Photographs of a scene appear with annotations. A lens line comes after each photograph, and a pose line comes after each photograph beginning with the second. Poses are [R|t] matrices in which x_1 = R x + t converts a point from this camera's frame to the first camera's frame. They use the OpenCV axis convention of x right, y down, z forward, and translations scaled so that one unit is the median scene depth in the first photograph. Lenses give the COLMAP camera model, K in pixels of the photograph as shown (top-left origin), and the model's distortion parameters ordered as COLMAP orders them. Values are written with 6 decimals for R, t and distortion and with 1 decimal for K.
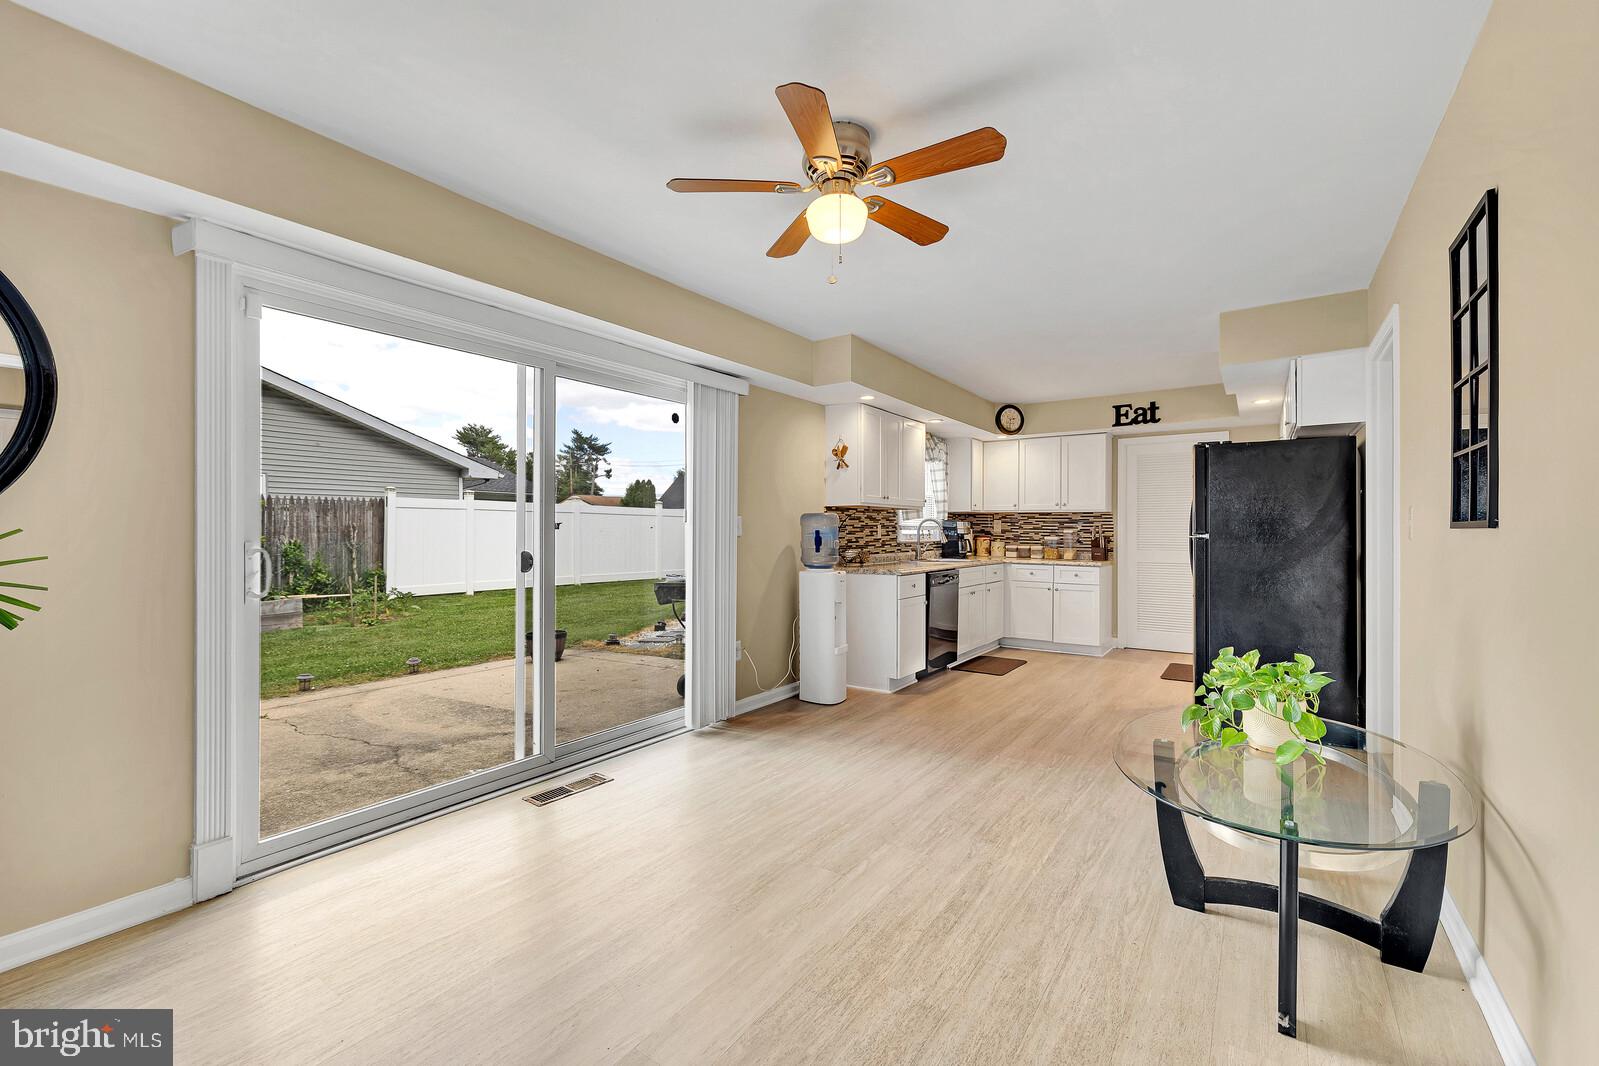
lens RADIAL K [[678.3, 0, 790.0], [0, 678.3, 535.2], [0, 0, 1]] dist [-0.001208, -0.000047]
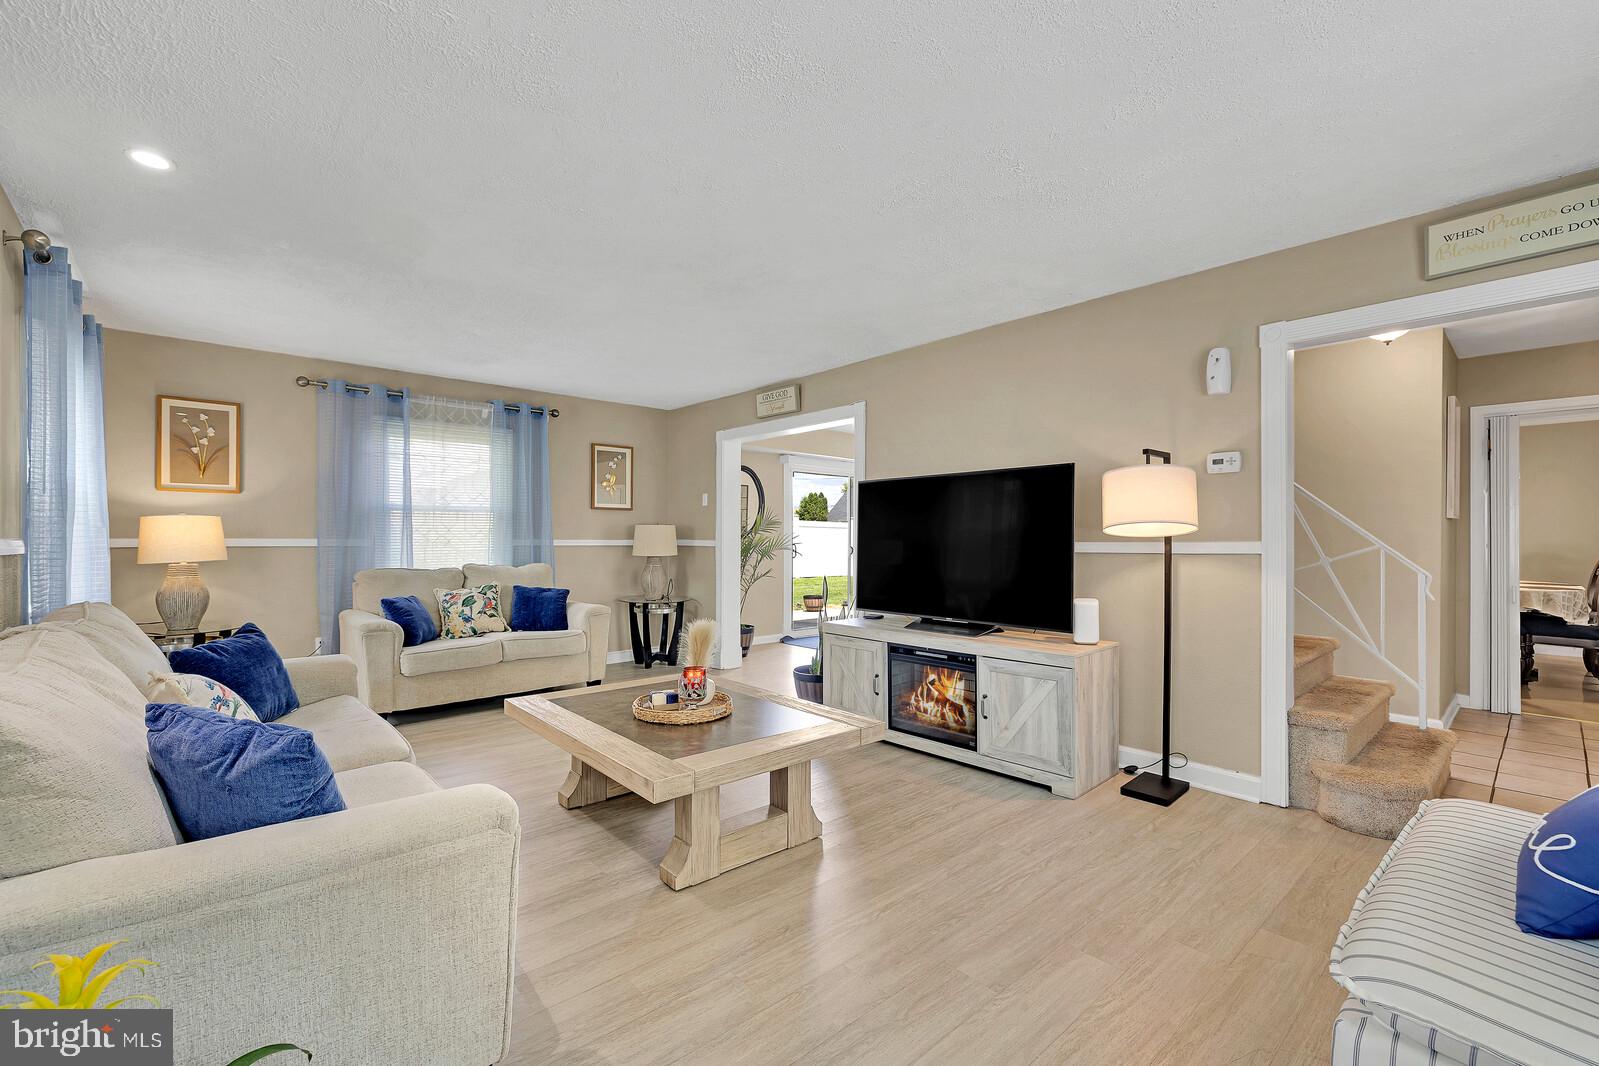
lens RADIAL K [[678.3, 0, 790.0], [0, 678.3, 535.2], [0, 0, 1]] dist [-0.001208, -0.000047]
pose [[0.970902, 0.002078, -0.239468, 0.021897], [-0.005699, 0.999880, -0.014429, 0.010336], [0.239410, 0.015374, 0.970797, -0.864882]]
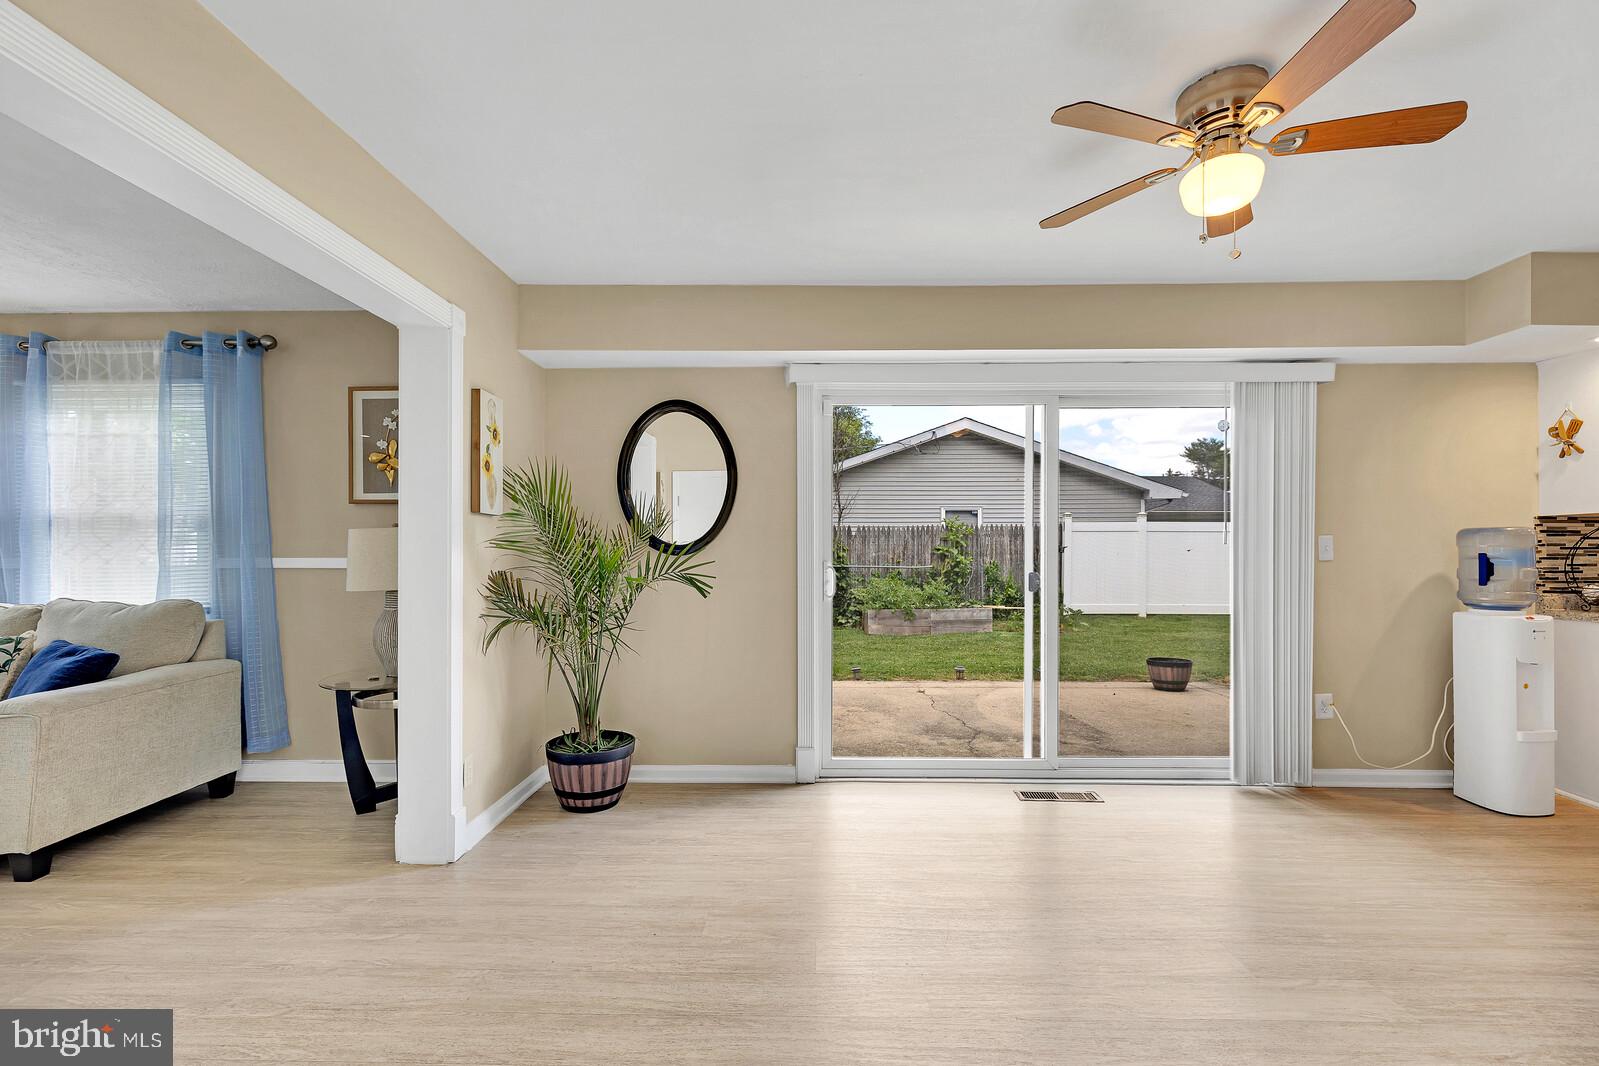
lens RADIAL K [[687.0, 0, 792.4], [0, 687.0, 554.8], [0, 0, 1]] dist [0.002211, 0.000288]
pose [[0.551550, 0.003190, -0.834136, 0.180806], [-0.005865, 0.999983, -0.000053, -0.001068], [0.834122, 0.004922, 0.551559, 0.029652]]
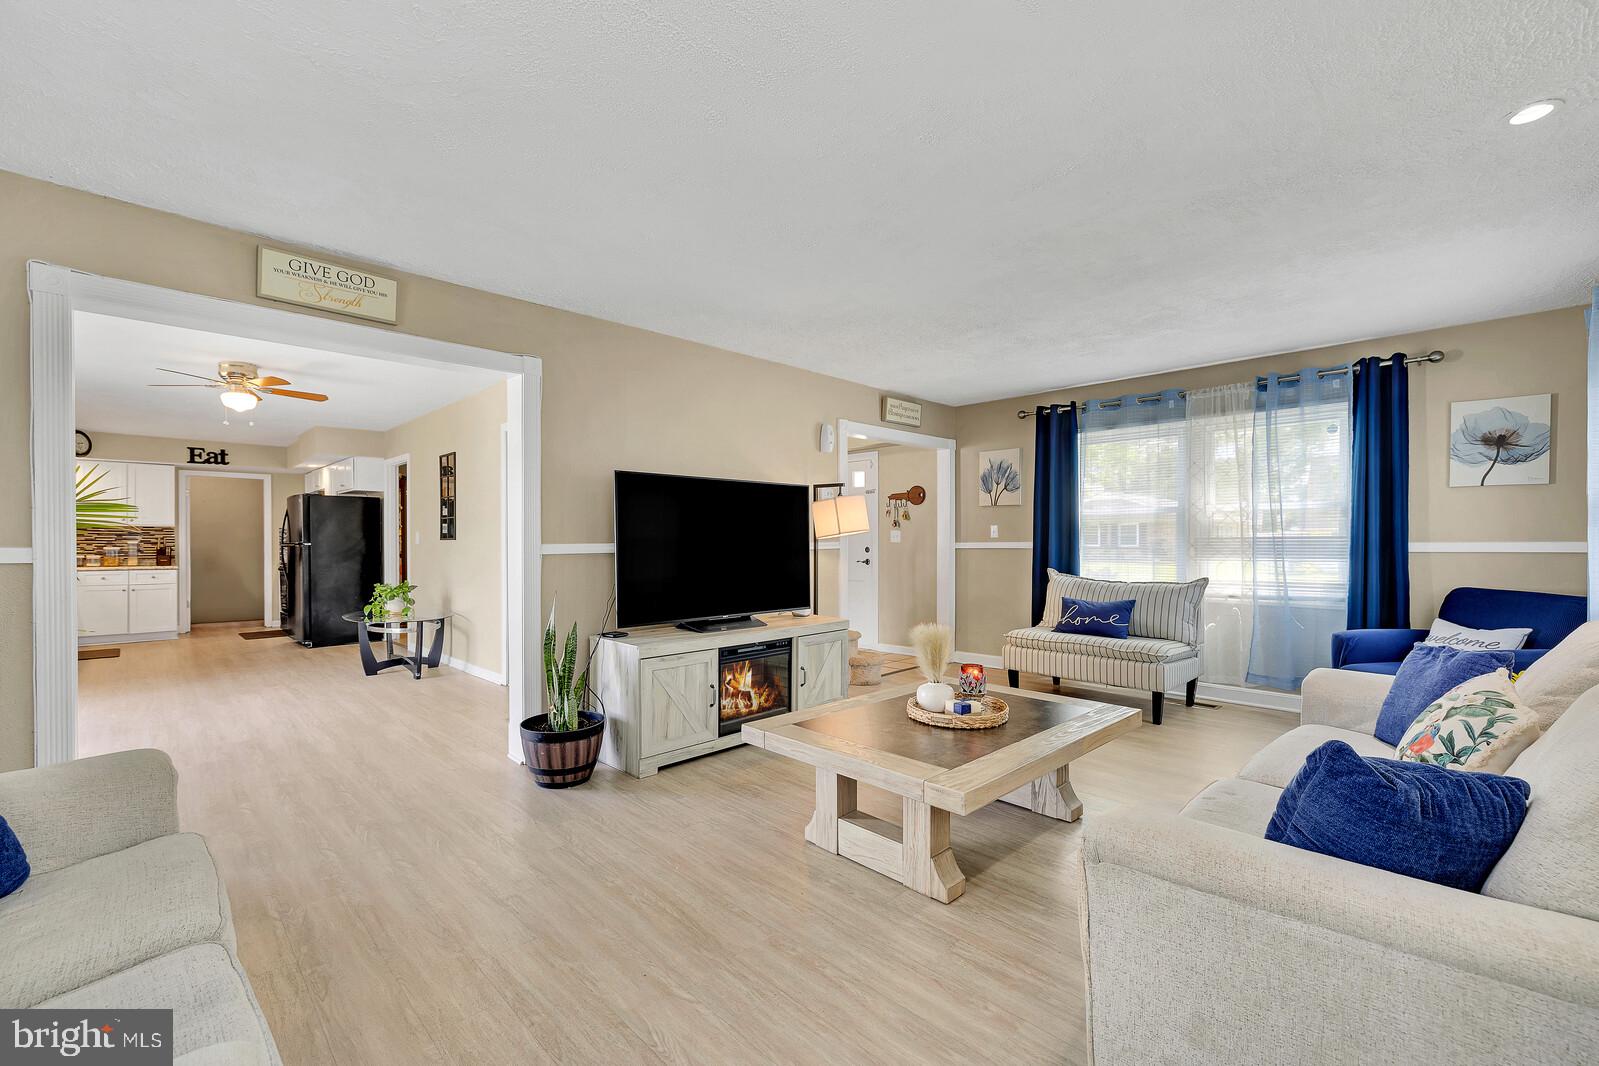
lens RADIAL K [[684.0, 0, 803.8], [0, 684.0, 538.3], [0, 0, 1]] dist [-0.000208, -0.000023]
pose [[0.179107, 0.004176, 0.983821, -0.622619], [0.009414, 0.999938, -0.005959, 0.006195], [-0.983785, 0.010329, 0.179056, -0.421026]]
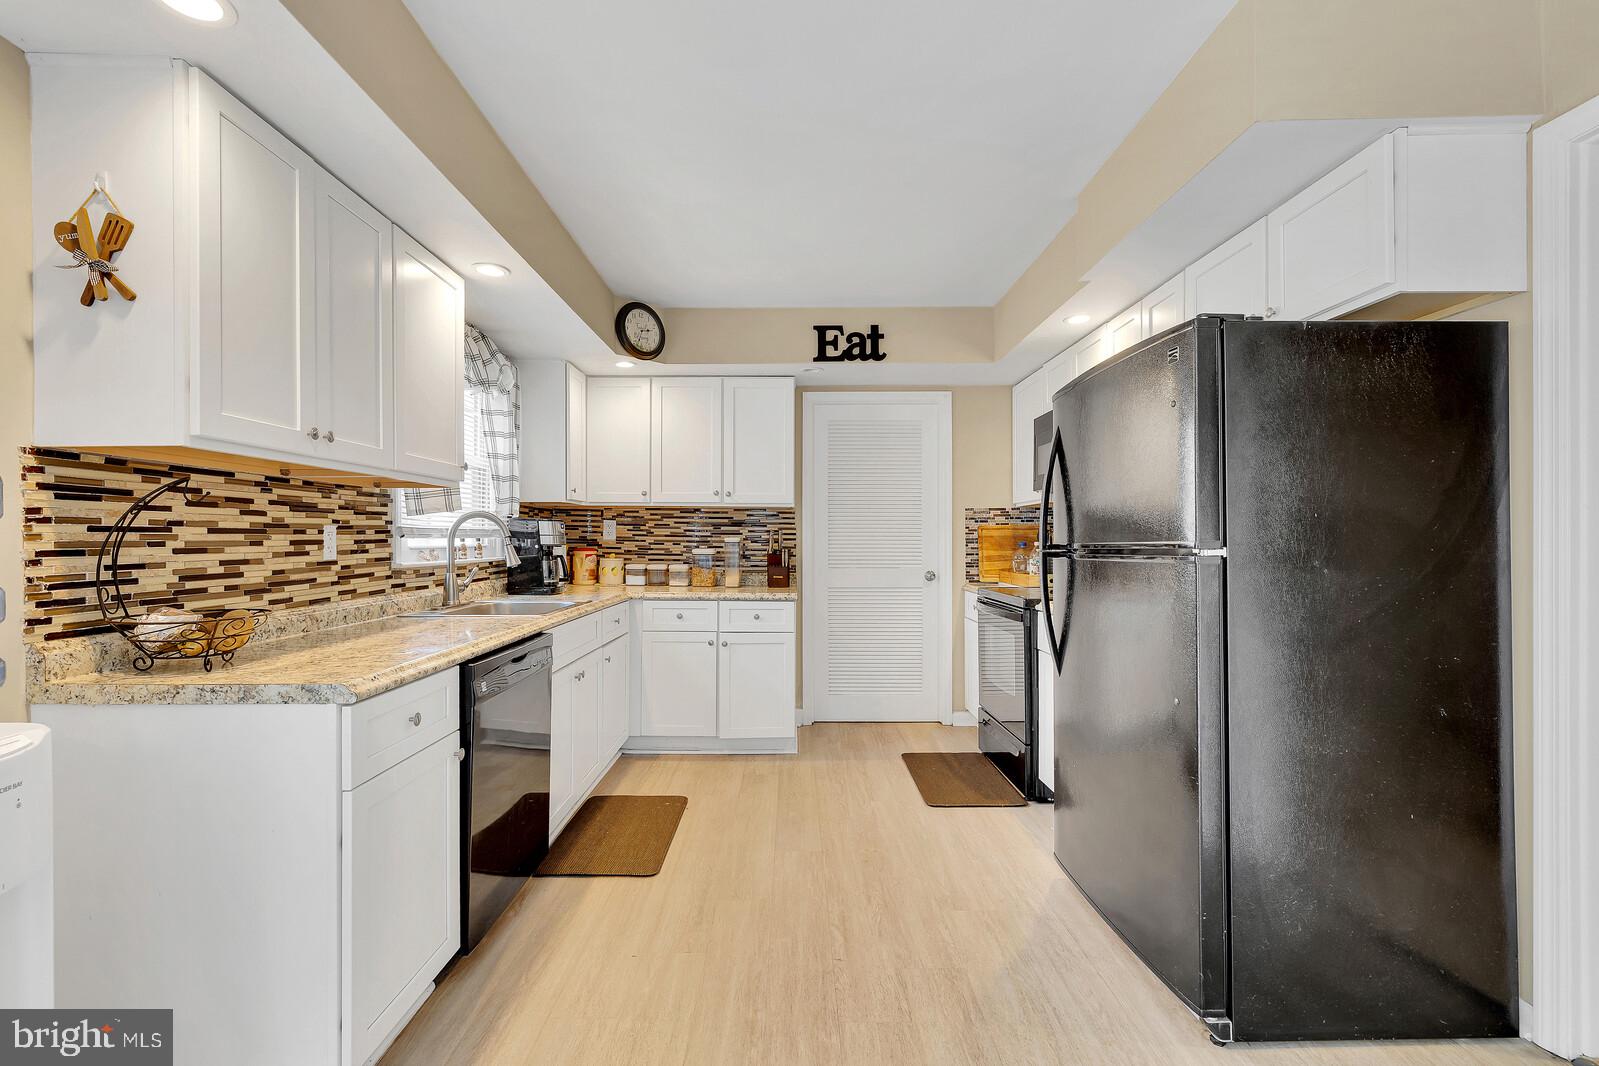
lens RADIAL K [[678.3, 0, 790.0], [0, 678.3, 535.2], [0, 0, 1]] dist [-0.001208, -0.000047]
pose [[0.814108, -0.000507, 0.580714, 0.118043], [0.006772, 0.999940, -0.008621, -0.004305], [-0.580674, 0.010951, 0.814062, 0.537552]]
